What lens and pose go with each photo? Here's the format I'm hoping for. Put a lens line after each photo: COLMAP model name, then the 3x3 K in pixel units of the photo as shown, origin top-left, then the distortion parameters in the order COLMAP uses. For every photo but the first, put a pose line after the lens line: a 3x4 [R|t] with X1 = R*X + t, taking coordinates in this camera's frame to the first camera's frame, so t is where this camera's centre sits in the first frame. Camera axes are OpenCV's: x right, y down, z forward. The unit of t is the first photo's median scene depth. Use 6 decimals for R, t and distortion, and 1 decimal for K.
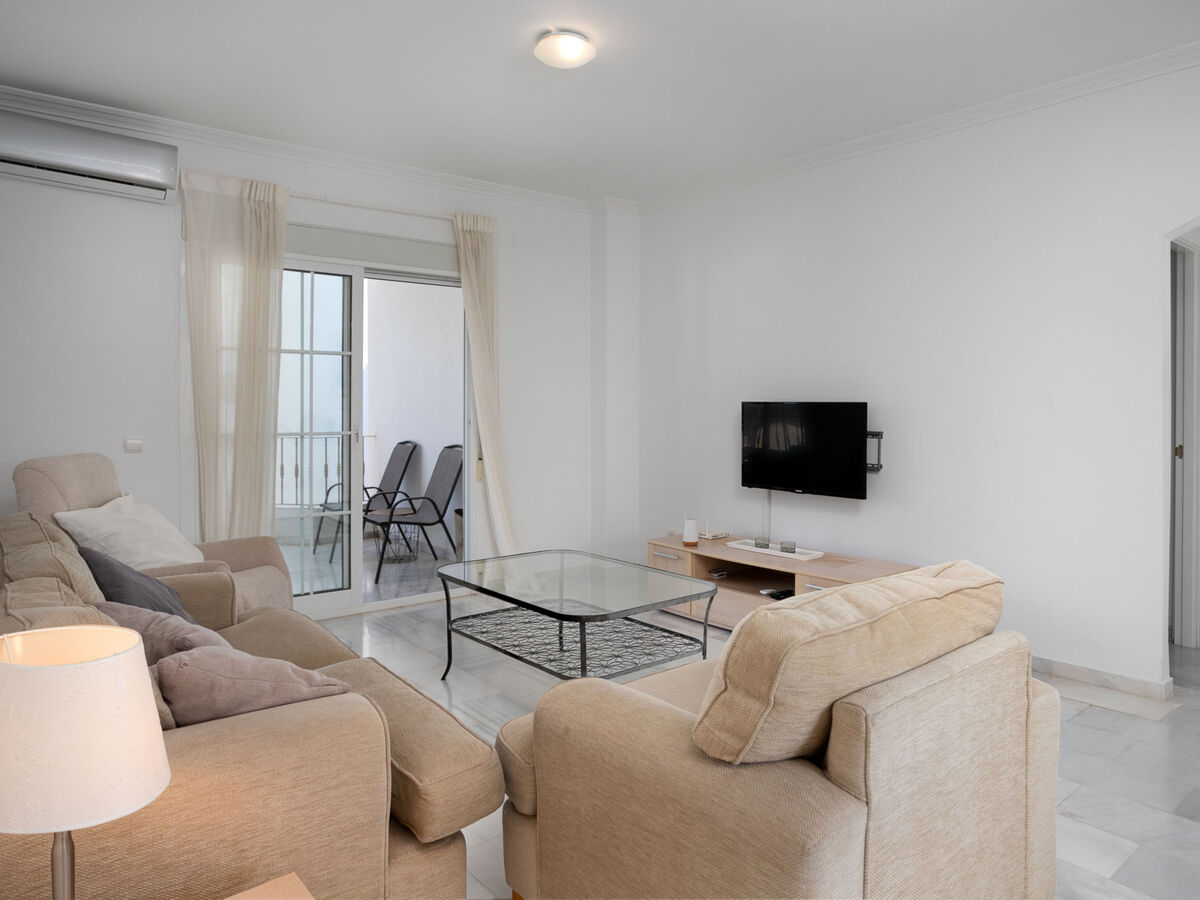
lens RADIAL K [[788.6, 0, 636.2], [0, 788.6, 406.6], [0, 0, 1]] dist [-0.003104, -0.000690]
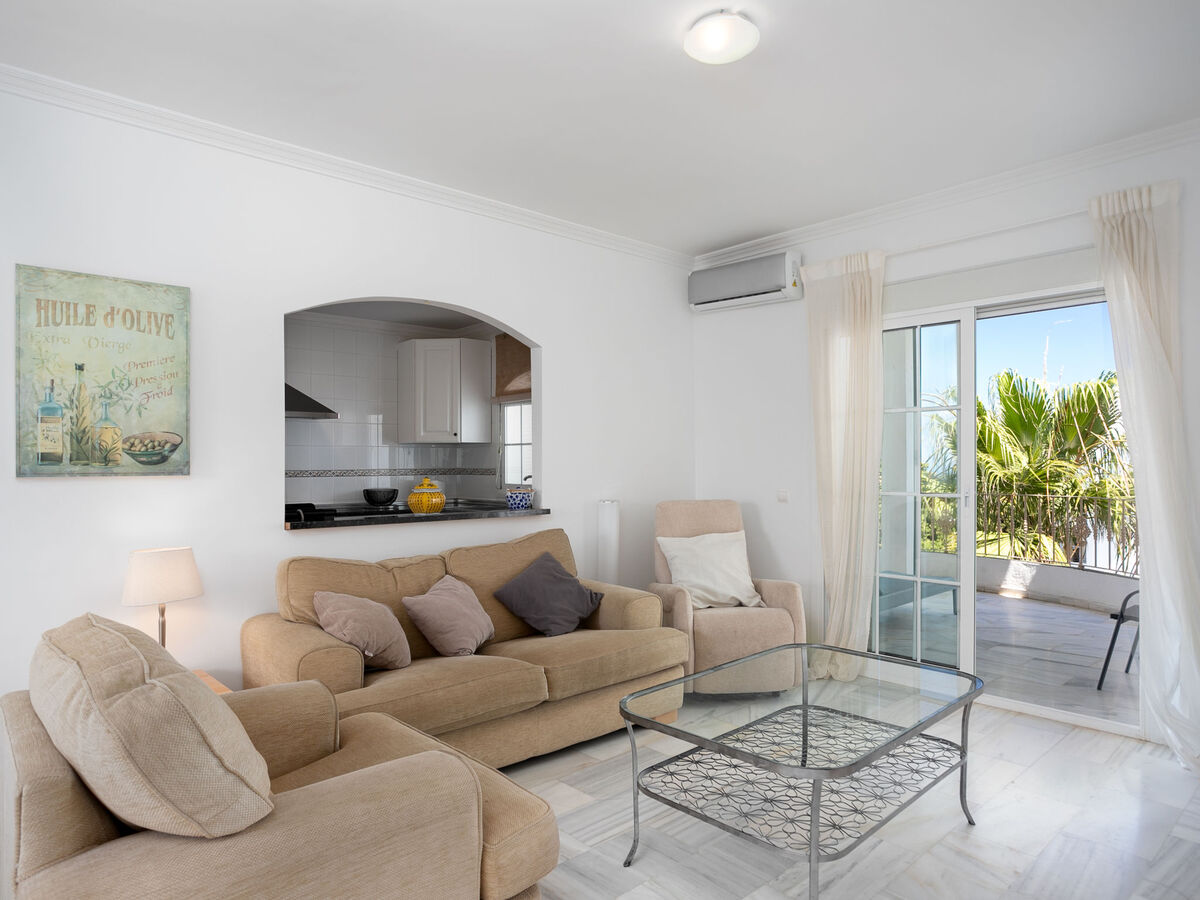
lens RADIAL K [[763.5, 0, 600.0], [0, 763.5, 450.0], [0, 0, 1]] dist [0.000007, 0.000126]
pose [[0.038584, -0.016907, -0.999112, 0.549861], [-0.000488, 0.999856, -0.016939, -0.004491], [0.999255, 0.001141, 0.038570, 0.636236]]
